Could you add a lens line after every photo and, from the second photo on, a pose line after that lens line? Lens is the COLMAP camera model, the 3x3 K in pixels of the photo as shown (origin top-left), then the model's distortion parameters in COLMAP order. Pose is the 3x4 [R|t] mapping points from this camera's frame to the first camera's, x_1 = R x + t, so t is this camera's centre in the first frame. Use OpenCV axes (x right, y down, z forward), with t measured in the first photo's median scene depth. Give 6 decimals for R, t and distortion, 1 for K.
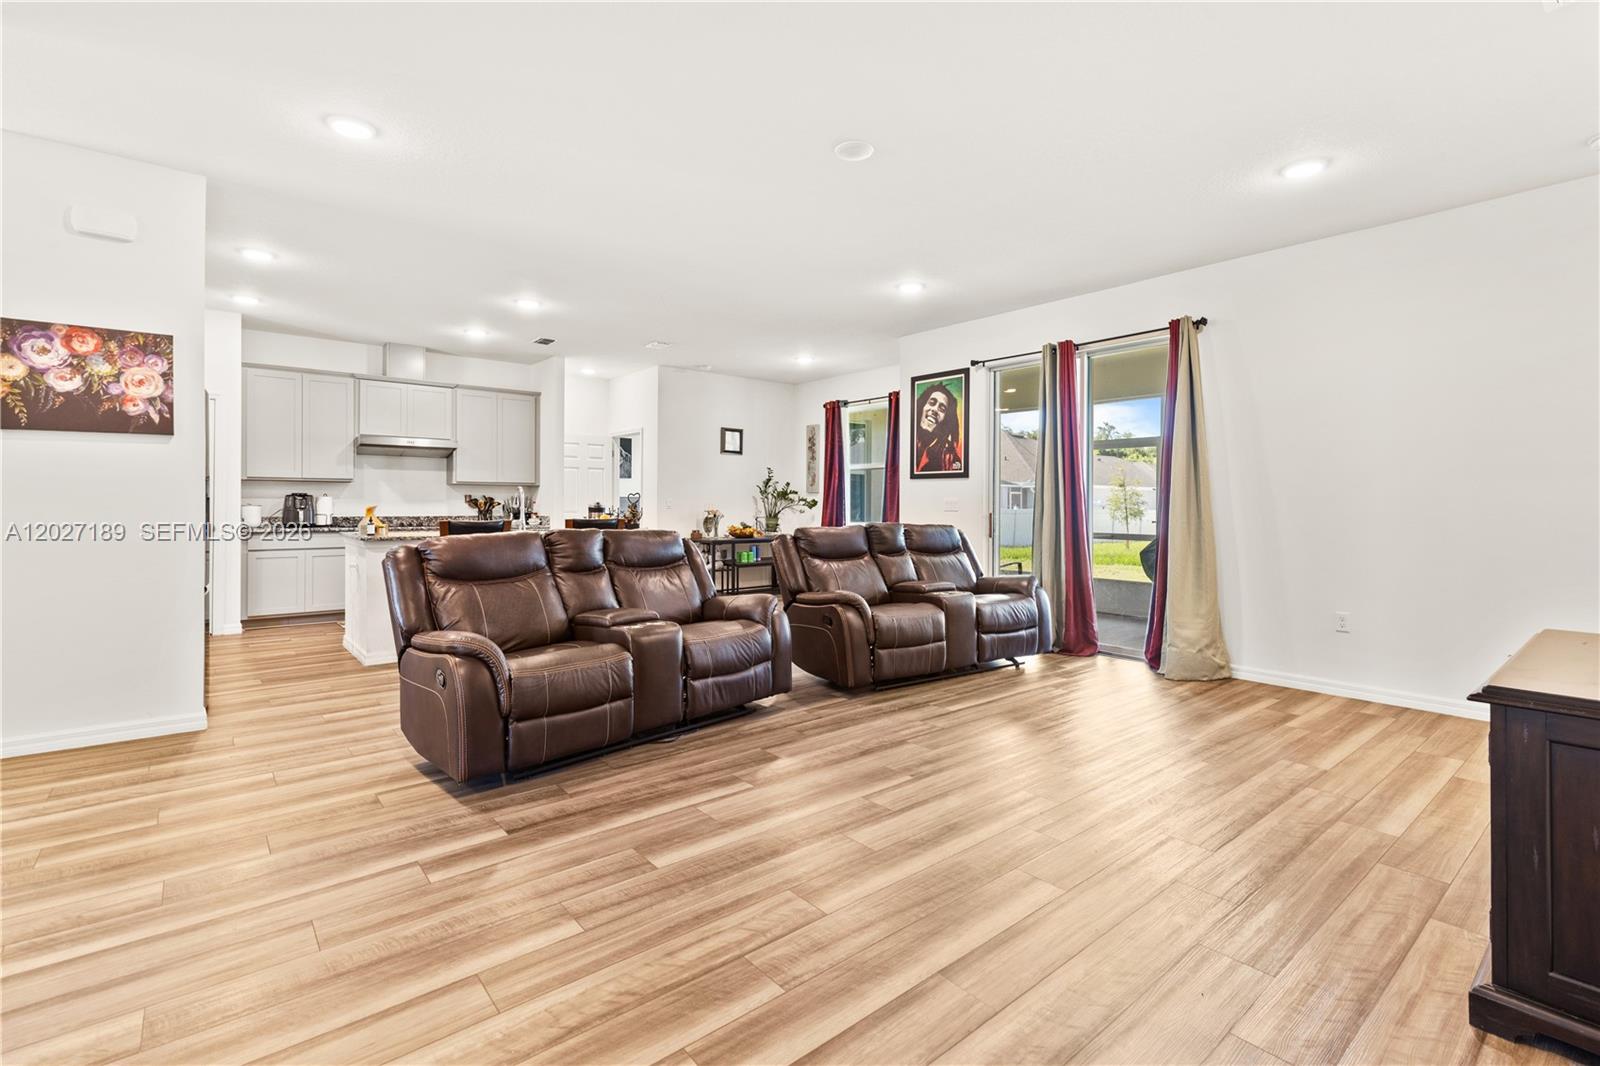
lens RADIAL K [[722.5, 0, 809.2], [0, 722.5, 522.3], [0, 0, 1]] dist [-0.004079, -0.000145]
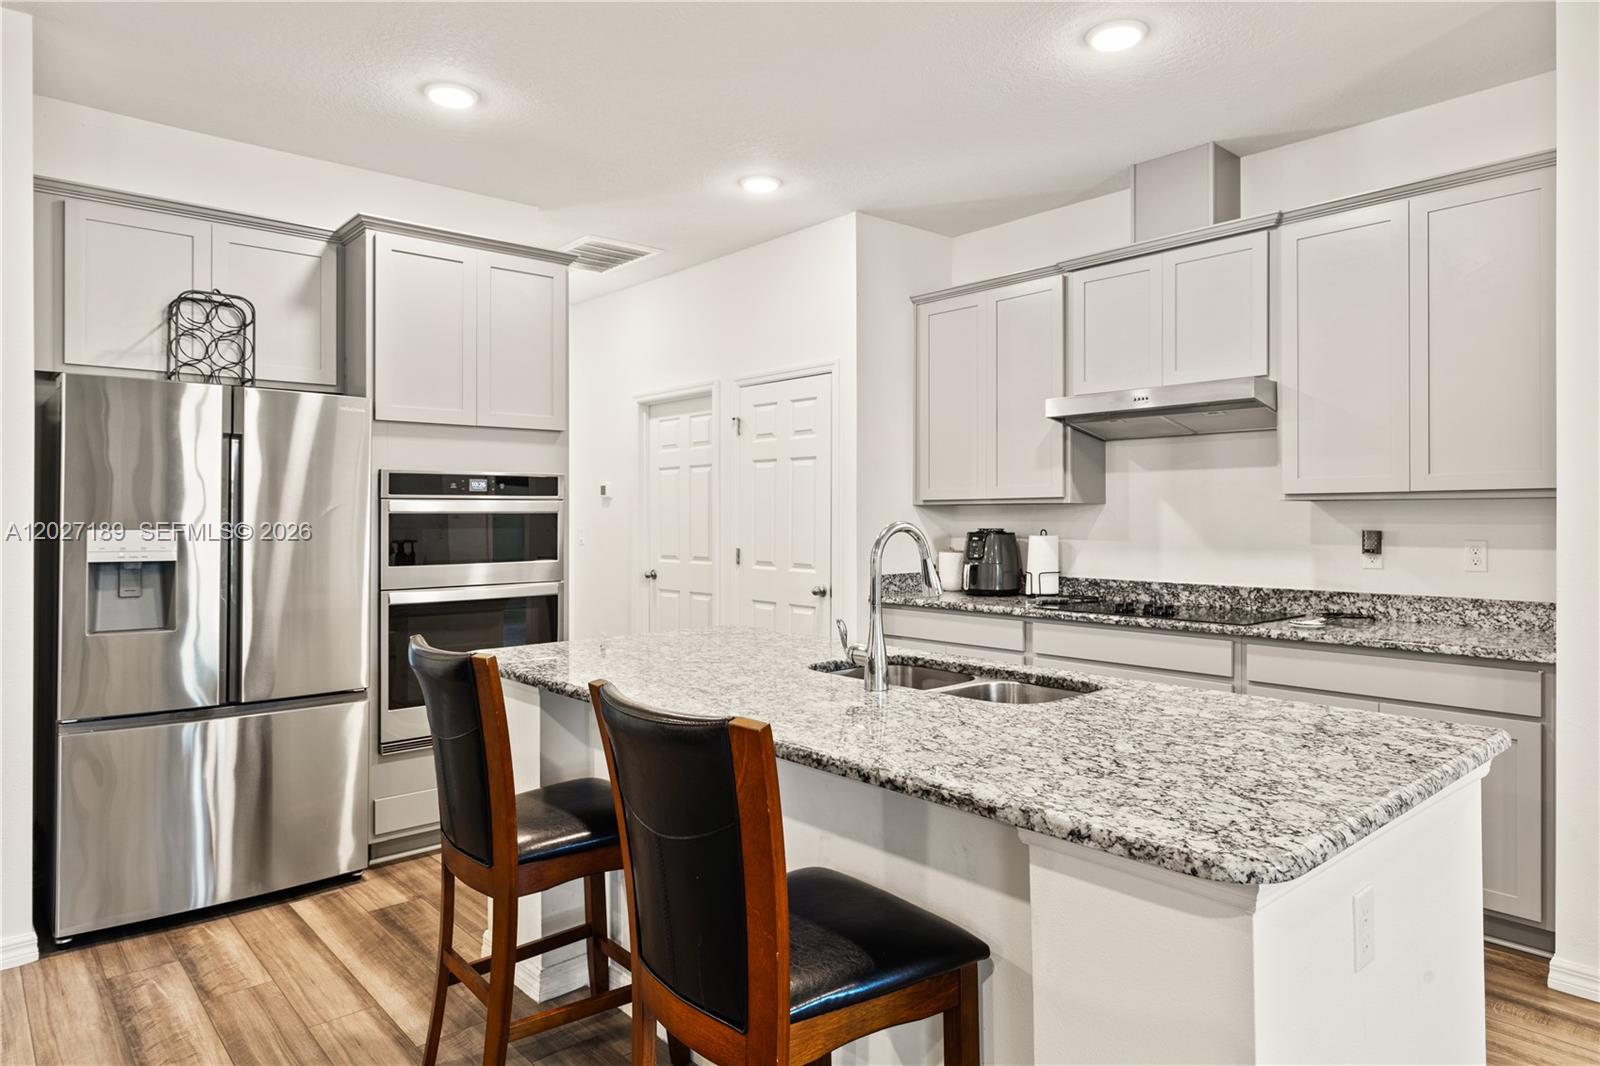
lens RADIAL K [[950.4, 0, 791.3], [0, 950.4, 525.4], [0, 0, 1]] dist [0.032683, 0.000658]
pose [[0.028171, 0.006635, -0.999581, -0.108938], [-0.019115, 0.999799, 0.006098, -0.091443], [0.999420, 0.018936, 0.028292, 1.731899]]
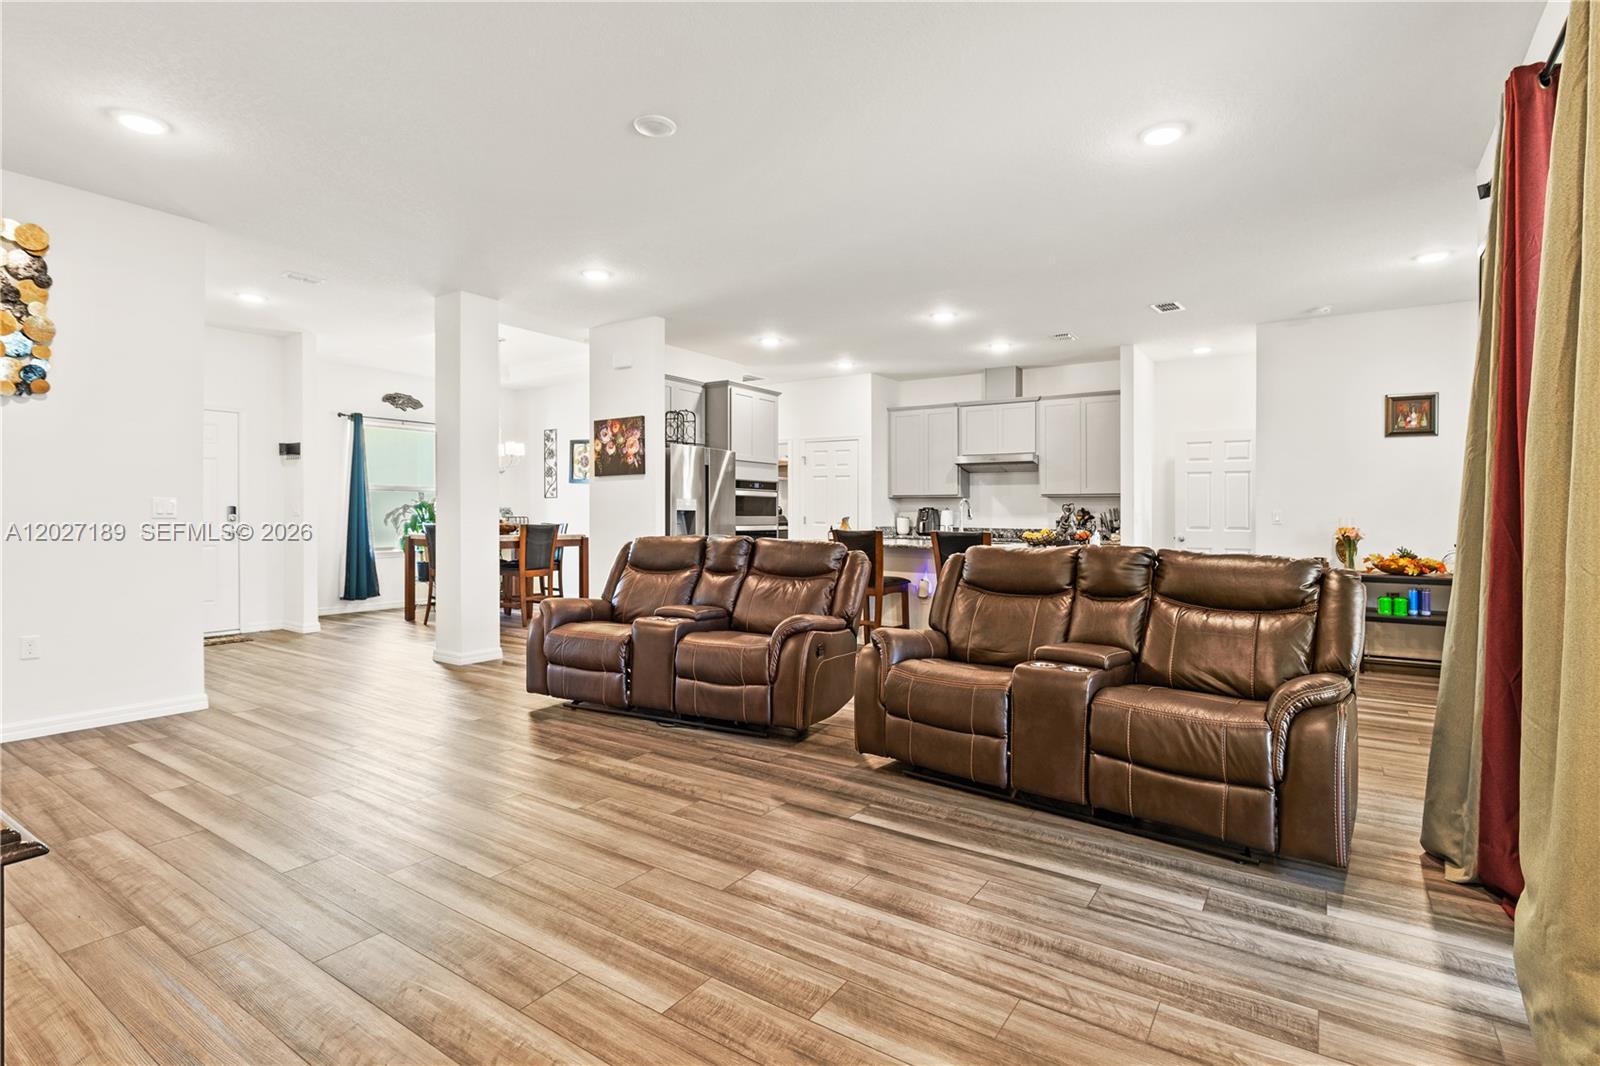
lens RADIAL K [[766.0, 0, 764.0], [0, 766.0, 530.7], [0, 0, 1]] dist [0.004134, 0.000334]
pose [[0.268302, 0.018174, -0.963164, 0.960582], [-0.029403, 0.999511, 0.010669, -0.014750], [0.962886, 0.025457, 0.268705, 0.806667]]
